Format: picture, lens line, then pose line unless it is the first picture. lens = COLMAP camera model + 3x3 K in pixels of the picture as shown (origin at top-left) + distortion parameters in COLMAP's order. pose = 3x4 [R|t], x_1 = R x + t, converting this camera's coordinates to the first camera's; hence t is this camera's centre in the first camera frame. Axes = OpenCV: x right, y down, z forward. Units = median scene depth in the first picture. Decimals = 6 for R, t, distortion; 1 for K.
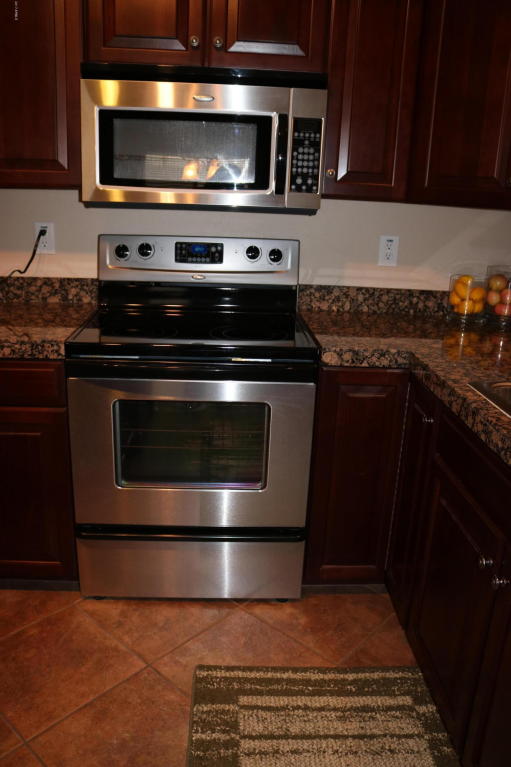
lens RADIAL K [[634.3, 0, 255.5], [0, 634.3, 383.5], [0, 0, 1]] dist [-0.148077, 0.108305]
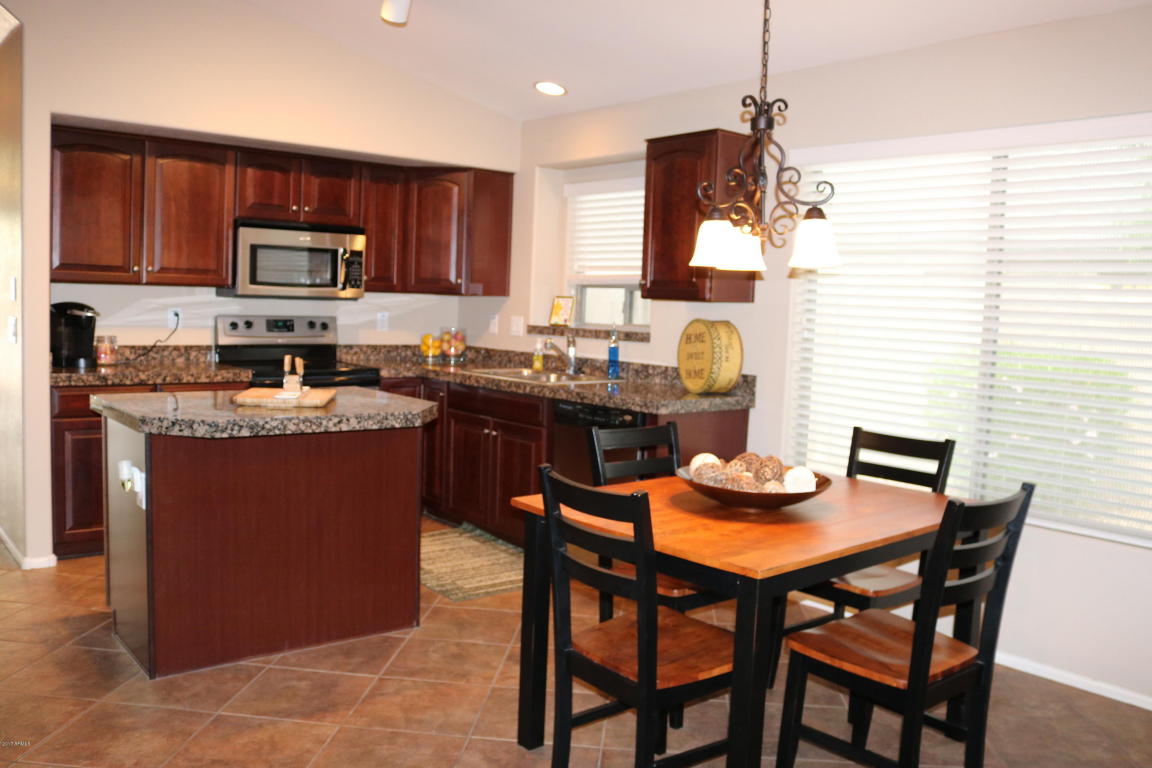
lens RADIAL K [[952.8, 0, 576.0], [0, 952.8, 384.0], [0, 0, 1]] dist [-0.148077, 0.108305]
pose [[0.801843, -0.061095, 0.594404, -0.919228], [0.174832, 0.975215, -0.135609, 0.395402], [-0.571386, 0.212658, 0.792650, -1.305836]]
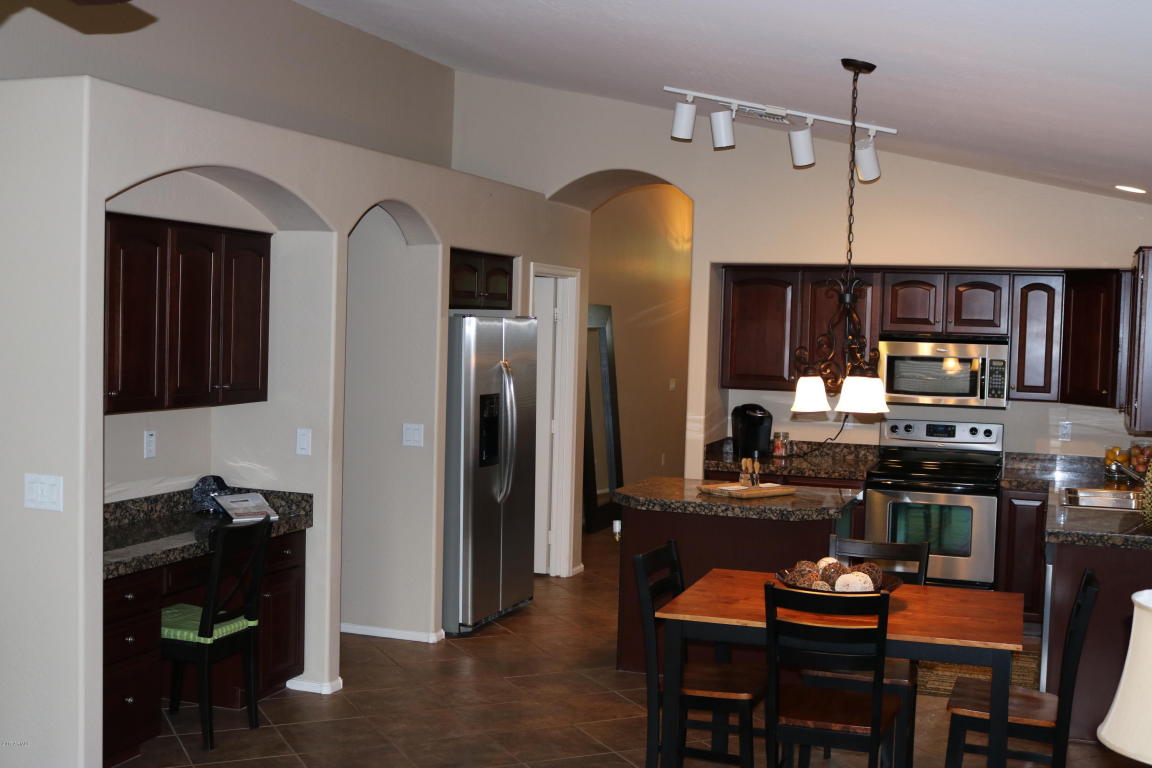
lens RADIAL K [[1372.7, 0, 576.0], [0, 1372.7, 384.0], [0, 0, 1]] dist [-0.011475, -0.002393]
pose [[0.918830, 0.002173, -0.394648, 0.458402], [-0.106812, 0.964033, -0.243374, 0.664796], [0.379925, 0.265773, 0.886014, -2.638634]]
